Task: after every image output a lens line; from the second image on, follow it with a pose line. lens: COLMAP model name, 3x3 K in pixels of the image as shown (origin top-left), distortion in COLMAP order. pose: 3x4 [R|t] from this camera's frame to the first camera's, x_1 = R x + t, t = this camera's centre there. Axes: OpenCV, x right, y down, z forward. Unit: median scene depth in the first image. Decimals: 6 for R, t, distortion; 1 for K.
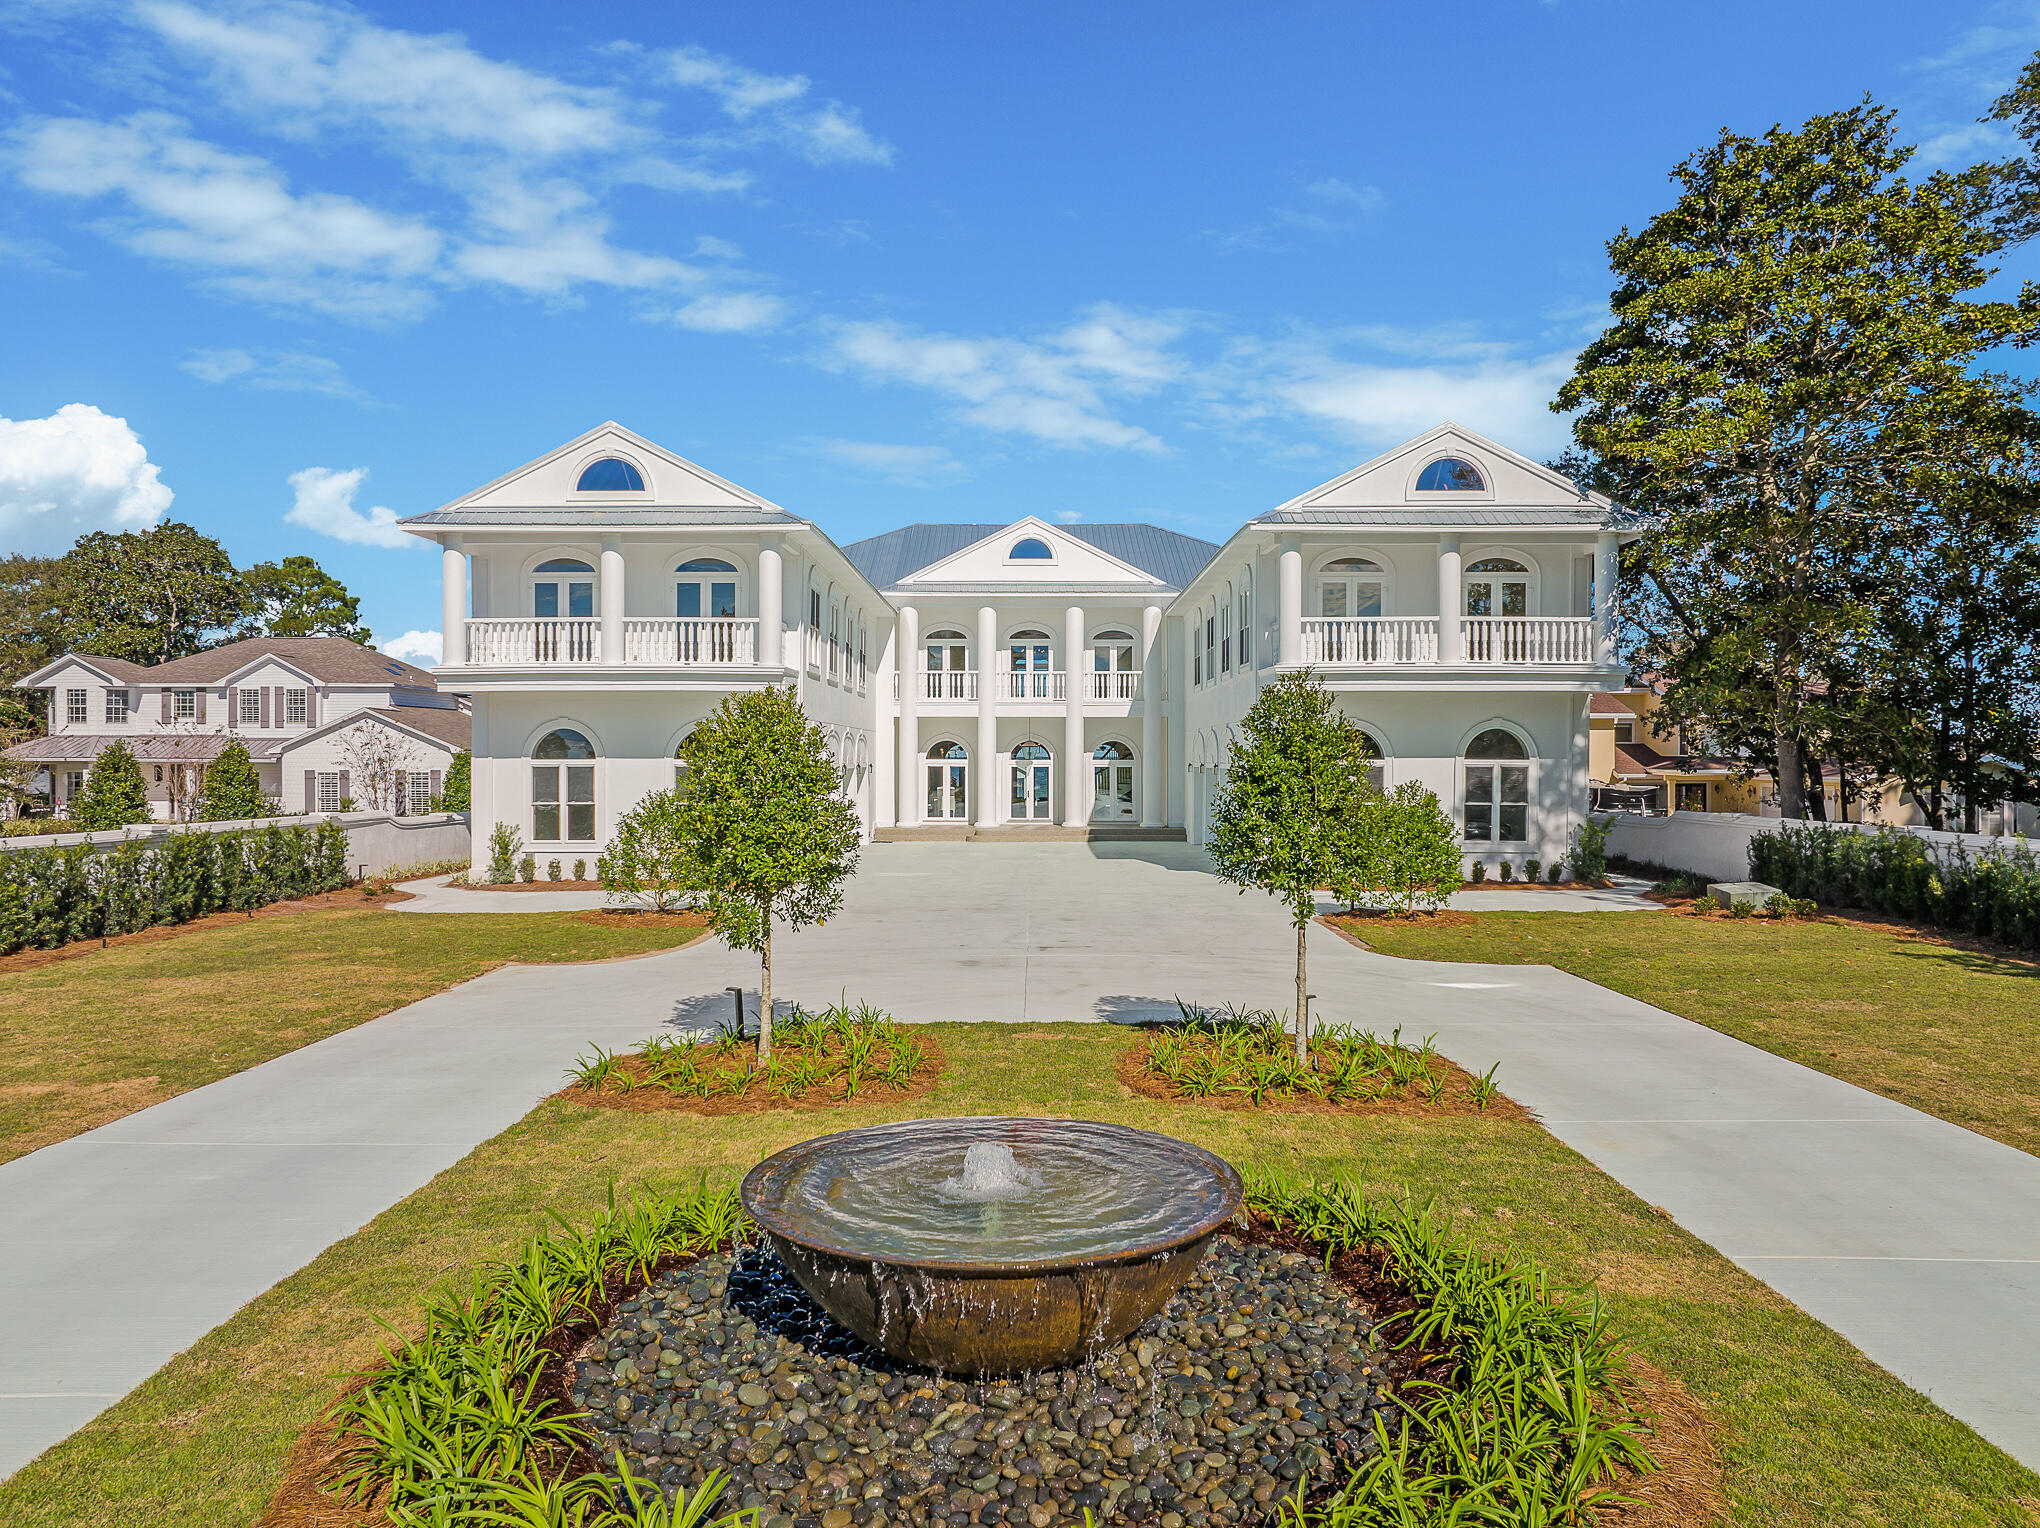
lens RADIAL K [[1707.8, 0, 1020.0], [0, 1707.8, 764.0], [0, 0, 1]] dist [-0.070769, 0.006938]
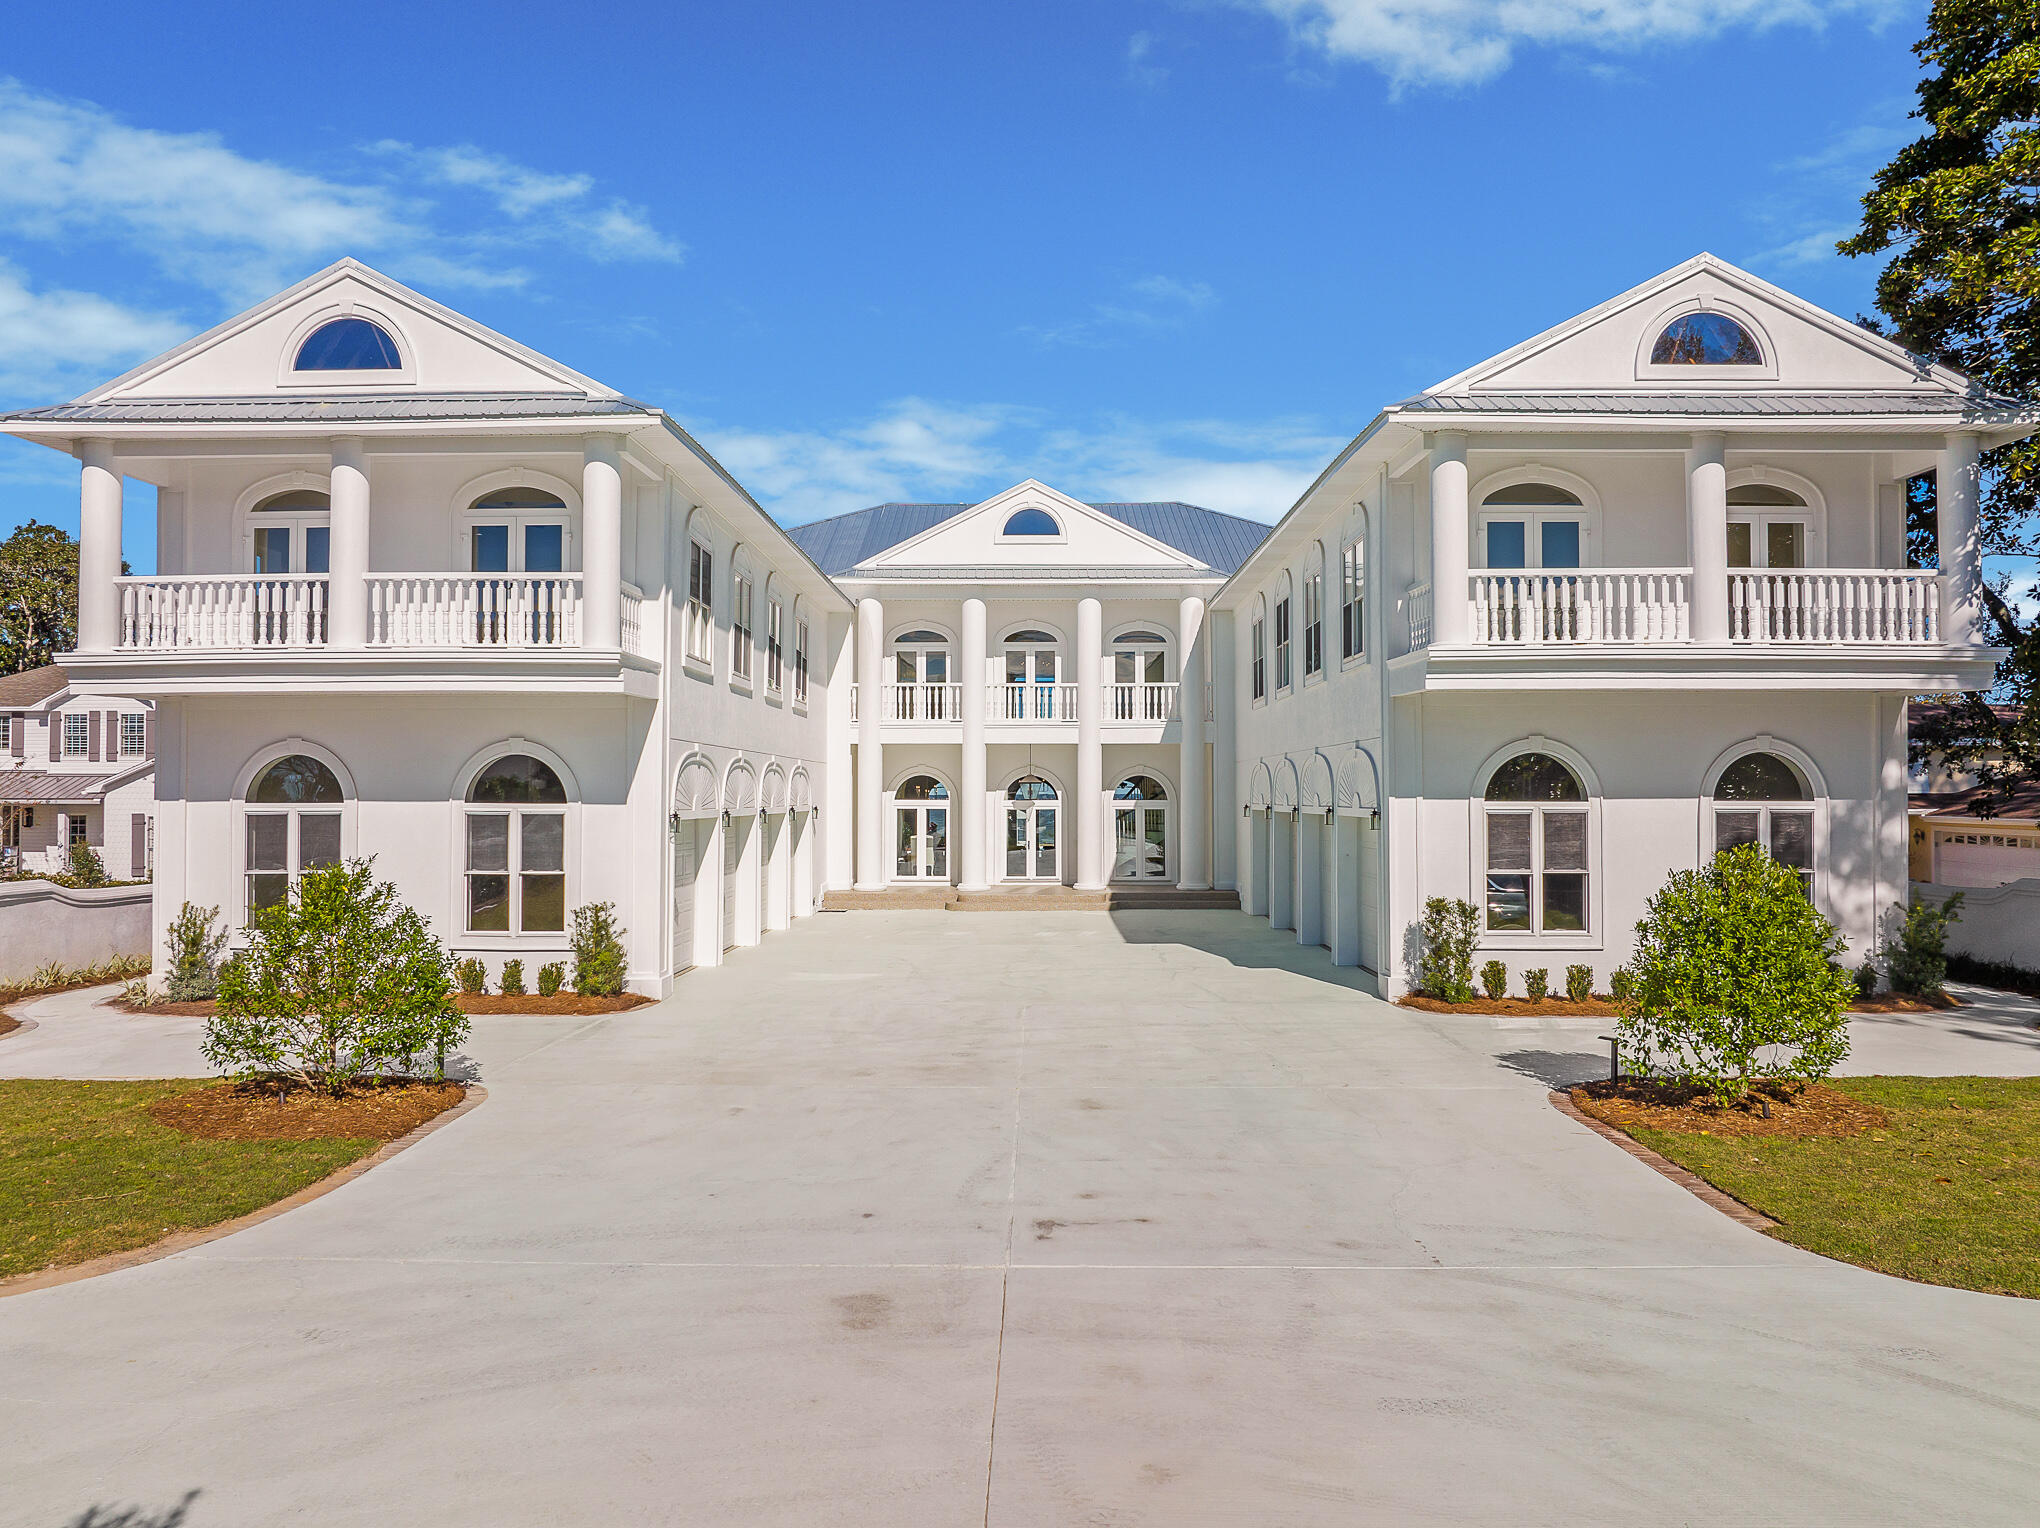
lens RADIAL K [[1525.5, 0, 1020.0], [0, 1525.5, 764.0], [0, 0, 1]] dist [-0.045248, 0.000207]
pose [[0.999979, -0.001703, -0.006269, 0.005427], [0.001552, 0.999713, -0.023922, -0.002511], [0.006308, 0.023912, 0.999694, 0.327533]]
